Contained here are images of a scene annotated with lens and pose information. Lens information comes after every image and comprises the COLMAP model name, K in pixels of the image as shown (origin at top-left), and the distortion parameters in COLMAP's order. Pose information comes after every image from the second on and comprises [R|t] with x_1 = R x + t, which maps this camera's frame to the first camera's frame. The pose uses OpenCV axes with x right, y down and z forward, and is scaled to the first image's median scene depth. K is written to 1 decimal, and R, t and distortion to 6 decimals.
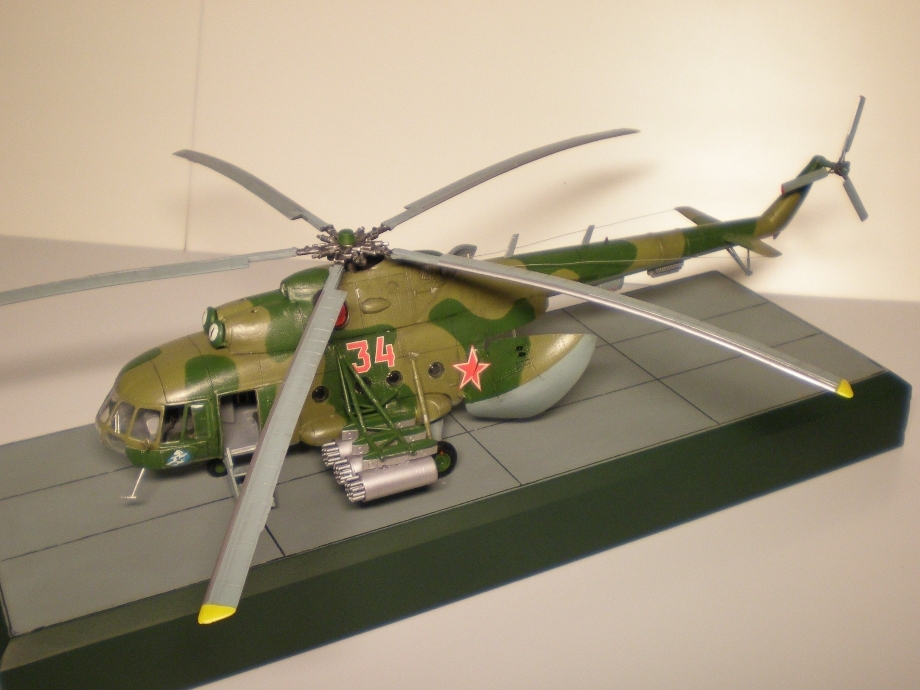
lens RADIAL K [[1108.1, 0, 460.0], [0, 1108.1, 345.0], [0, 0, 1]] dist [-0.019785, -0.002493]
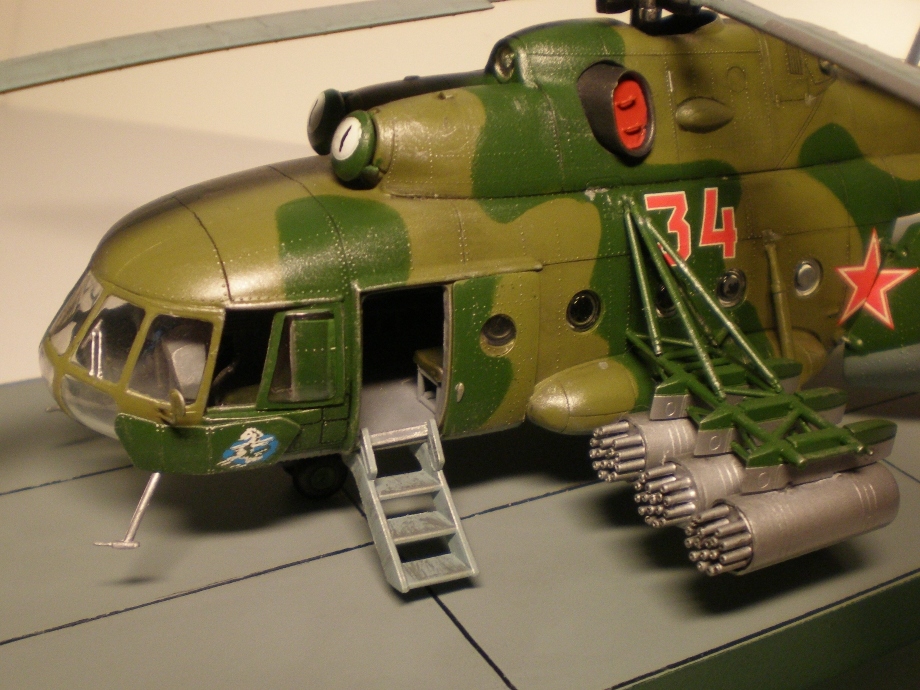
lens RADIAL K [[1108.1, 0, 460.0], [0, 1108.1, 345.0], [0, 0, 1]] dist [-0.019785, -0.002493]
pose [[0.997809, 0.035504, 0.055830, -0.198801], [-0.033817, 0.998951, -0.030890, 0.073470], [-0.056868, 0.028934, 0.997962, 0.590221]]
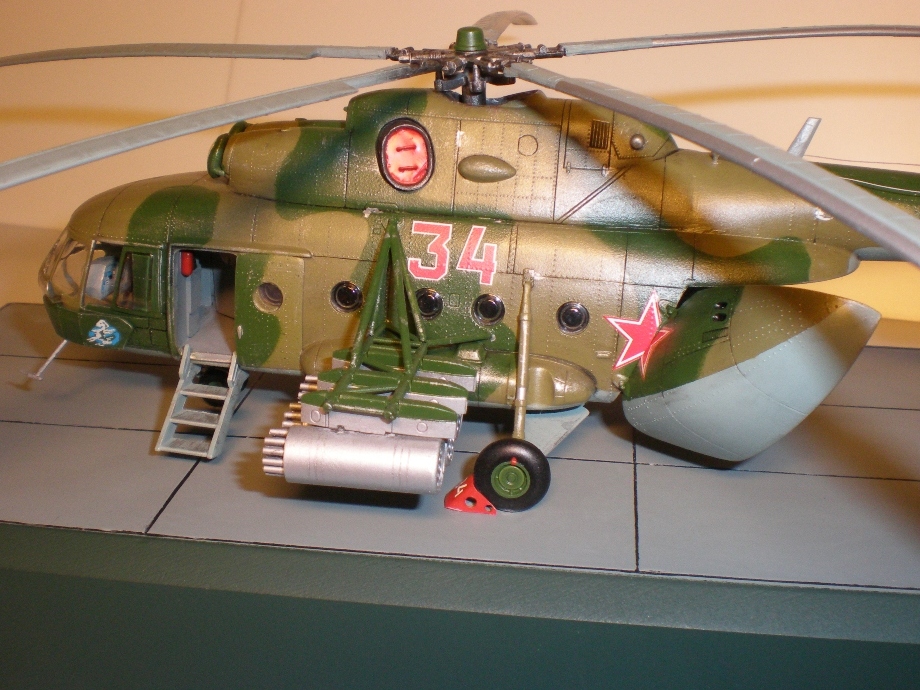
lens RADIAL K [[1108.1, 0, 460.0], [0, 1108.1, 345.0], [0, 0, 1]] dist [-0.019785, -0.002493]
pose [[0.845580, 0.234979, -0.479353, 0.201319], [-0.275635, 0.961144, -0.015067, 0.061522], [0.457187, 0.144866, 0.877493, 0.542731]]
